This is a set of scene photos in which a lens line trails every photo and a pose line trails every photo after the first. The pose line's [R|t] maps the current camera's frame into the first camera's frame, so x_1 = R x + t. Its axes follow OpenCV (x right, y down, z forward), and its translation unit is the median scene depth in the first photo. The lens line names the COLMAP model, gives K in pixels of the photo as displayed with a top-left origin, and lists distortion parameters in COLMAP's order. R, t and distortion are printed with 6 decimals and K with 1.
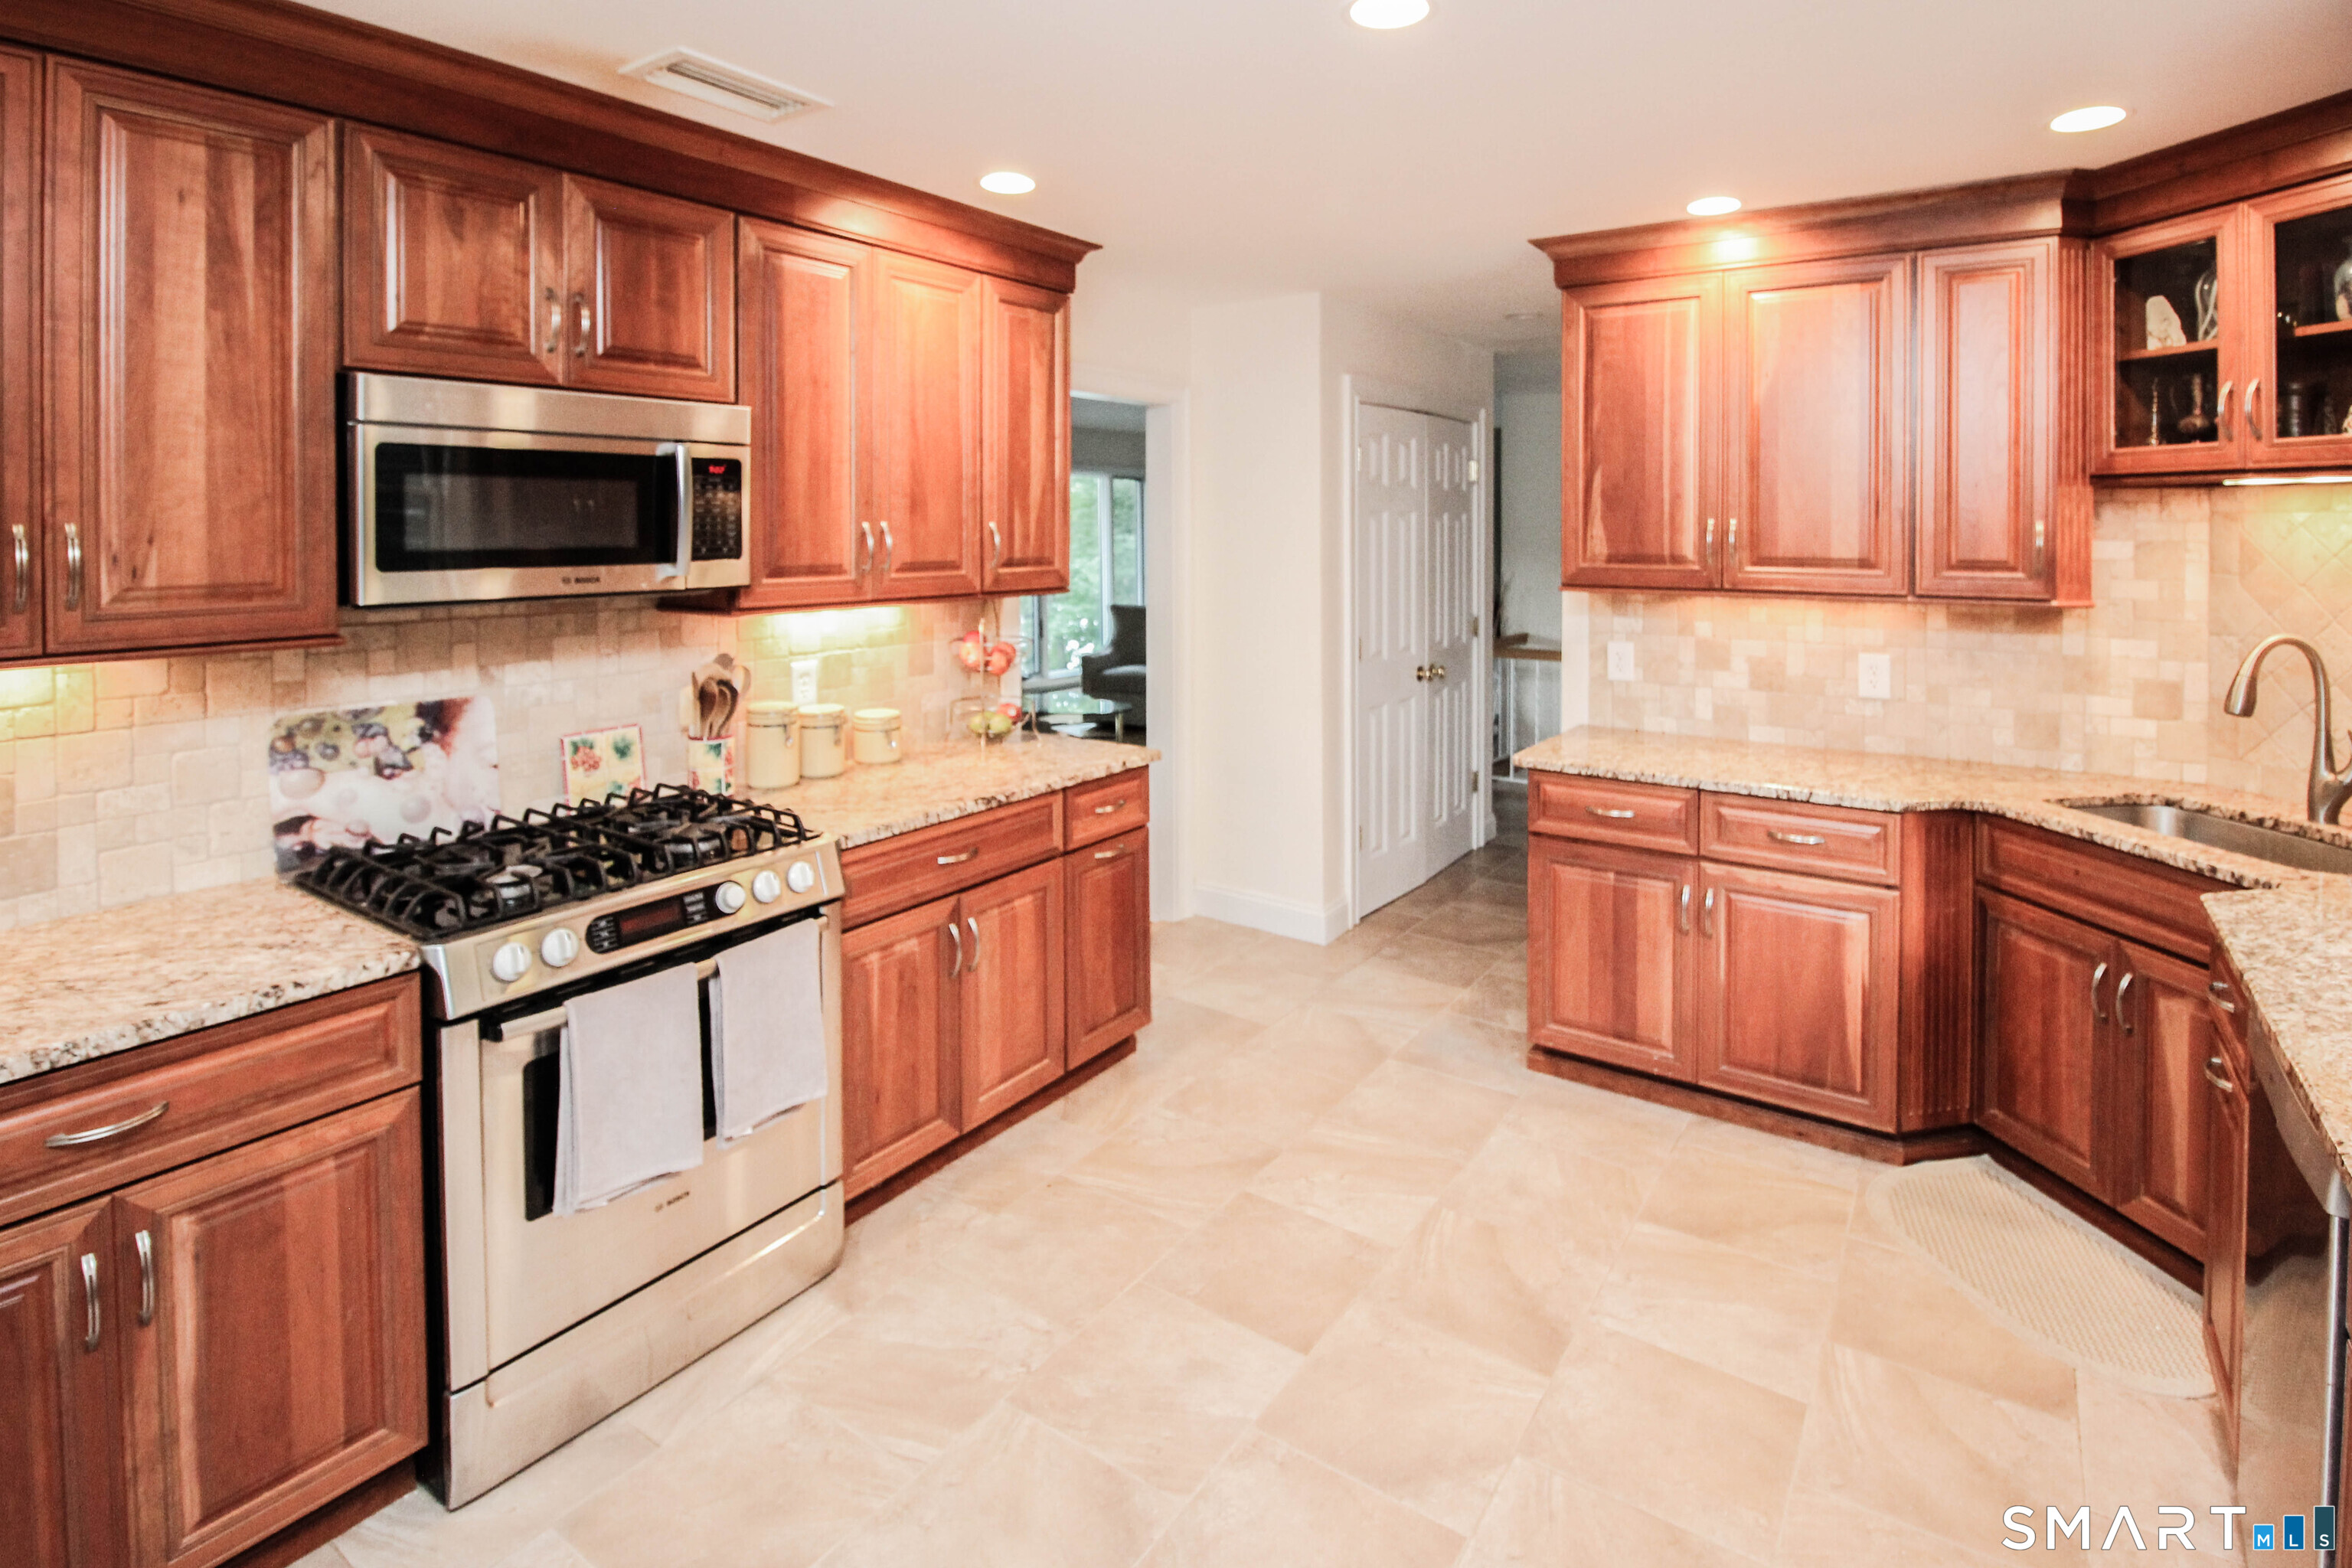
lens RADIAL K [[1154.2, 0, 1175.4], [0, 1154.2, 539.9], [0, 0, 1]] dist [-0.004023, -0.000628]
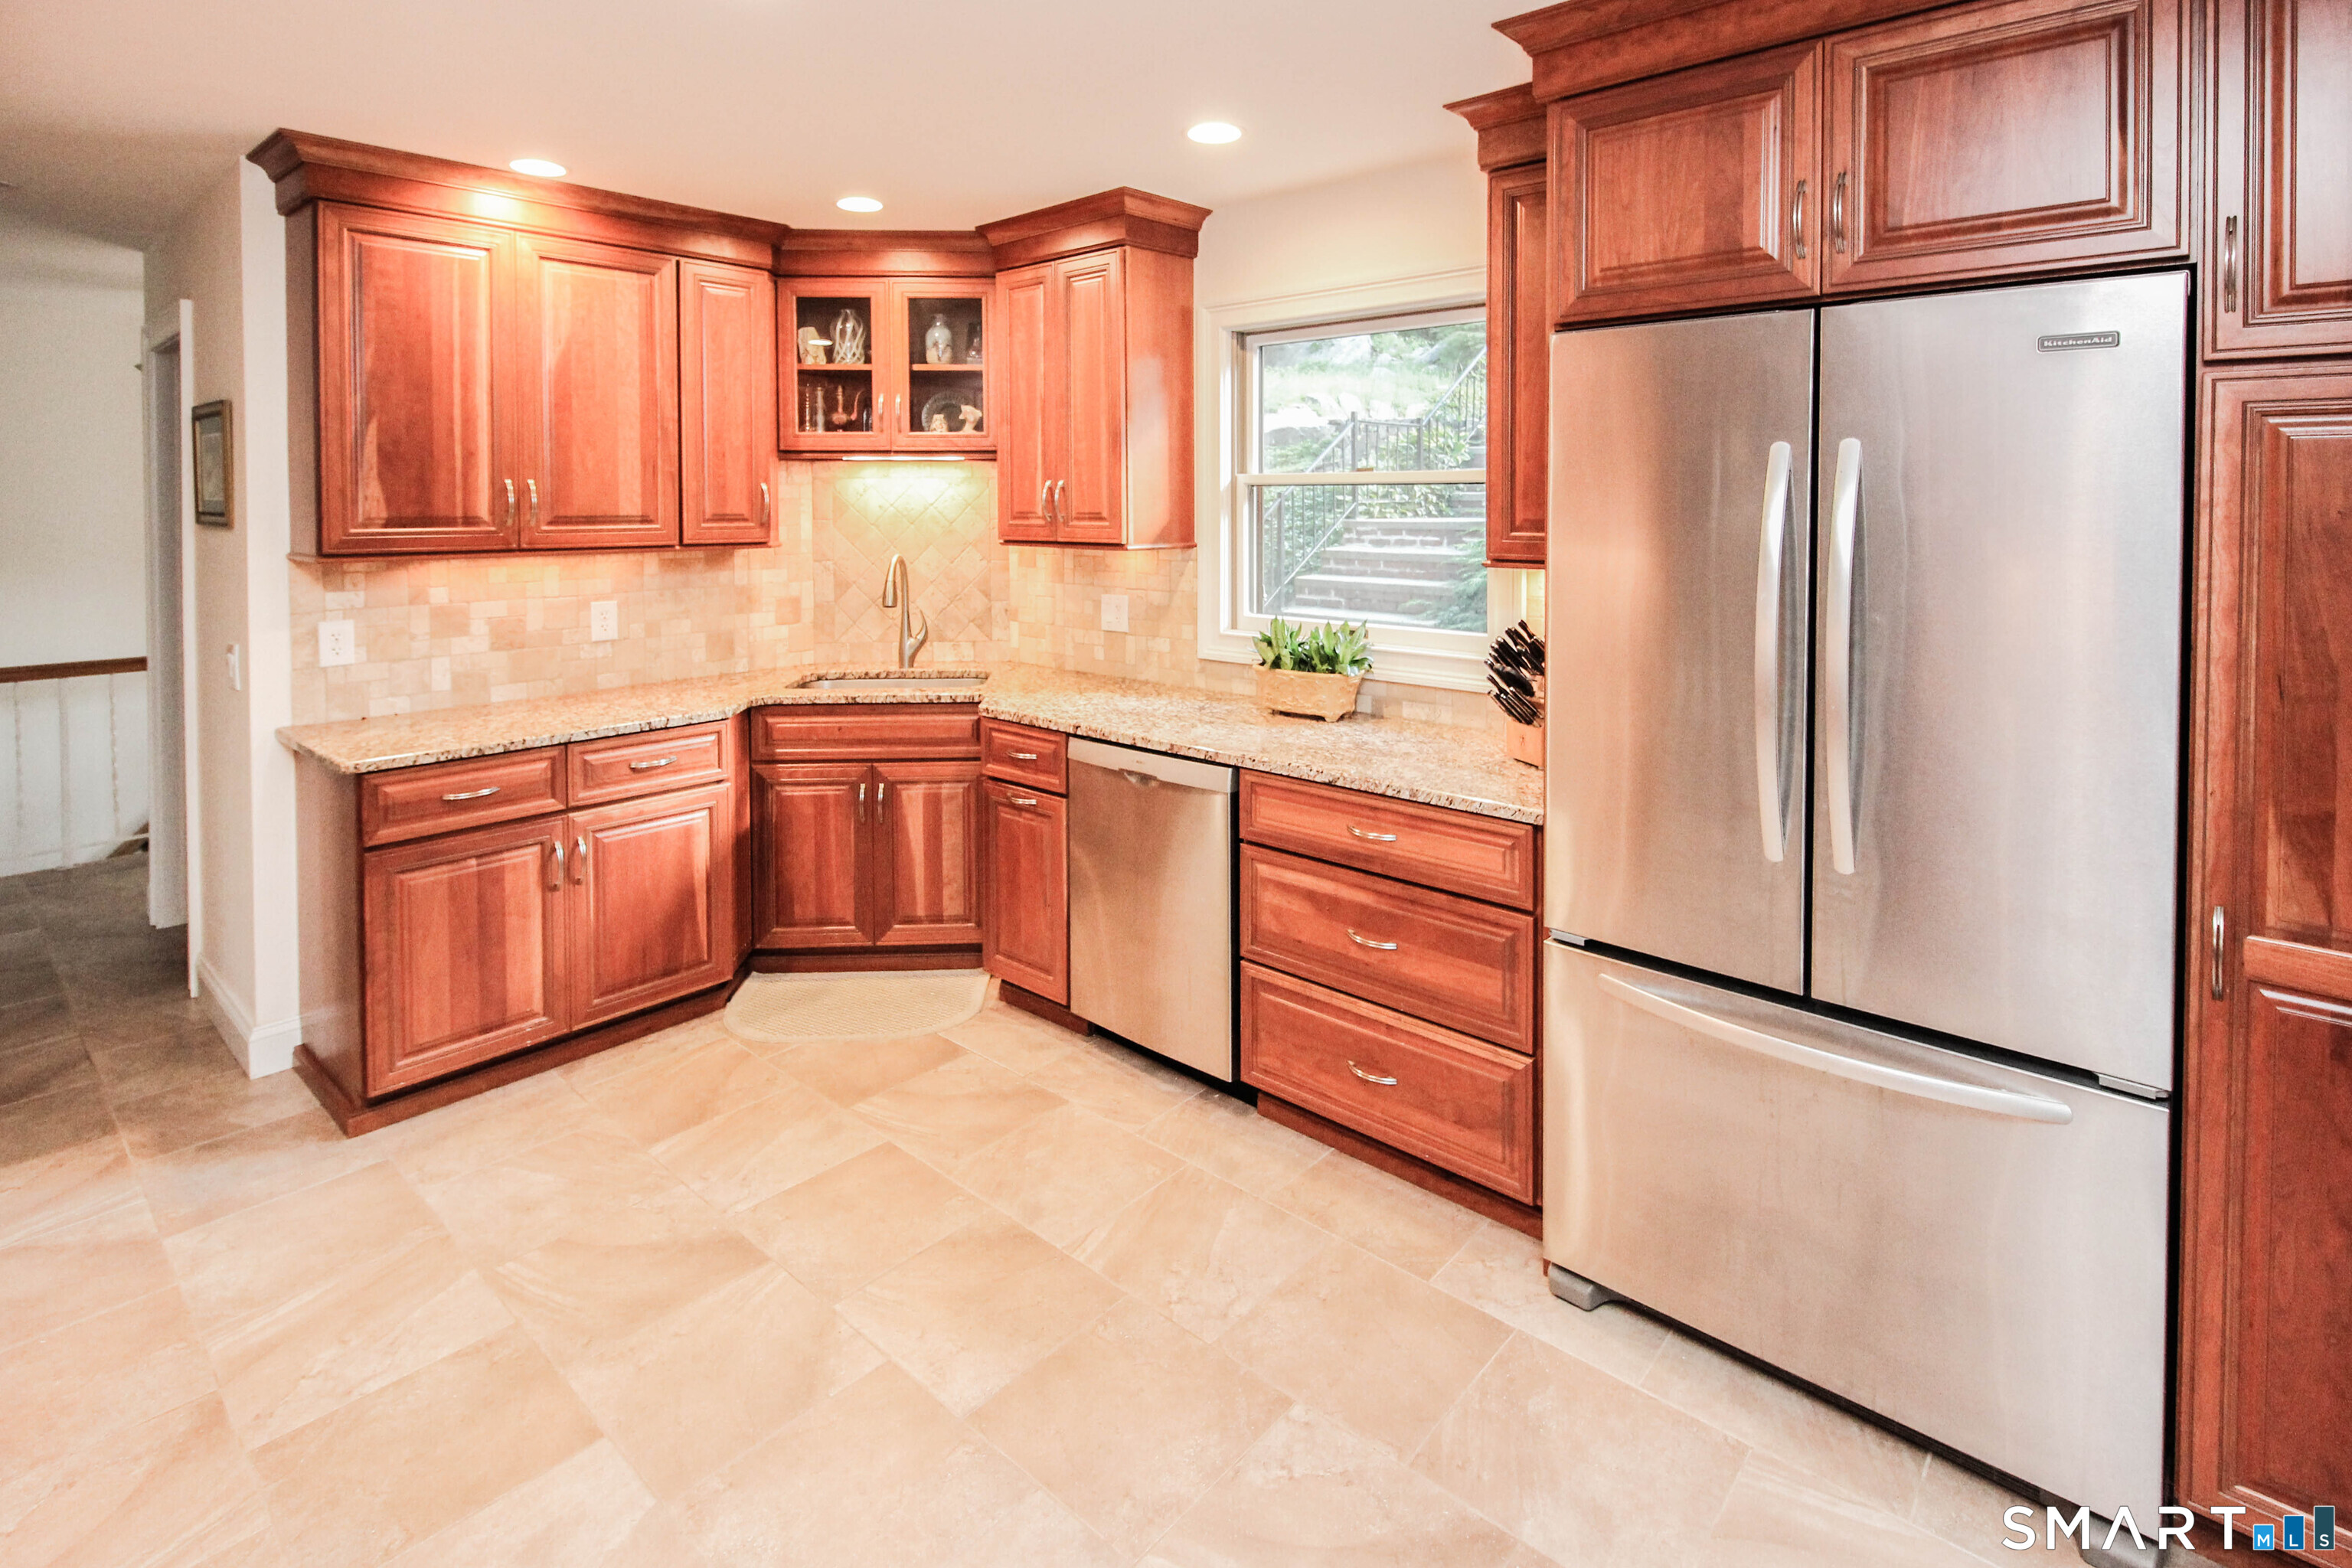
lens RADIAL K [[1193.9, 0, 1176.3], [0, 1193.9, 519.9], [0, 0, 1]] dist [0.001749, 0.000426]
pose [[0.115925, -0.019279, 0.993071, -0.513500], [0.014903, 0.999733, 0.017669, 0.008147], [-0.993146, 0.012752, 0.116181, 0.330976]]
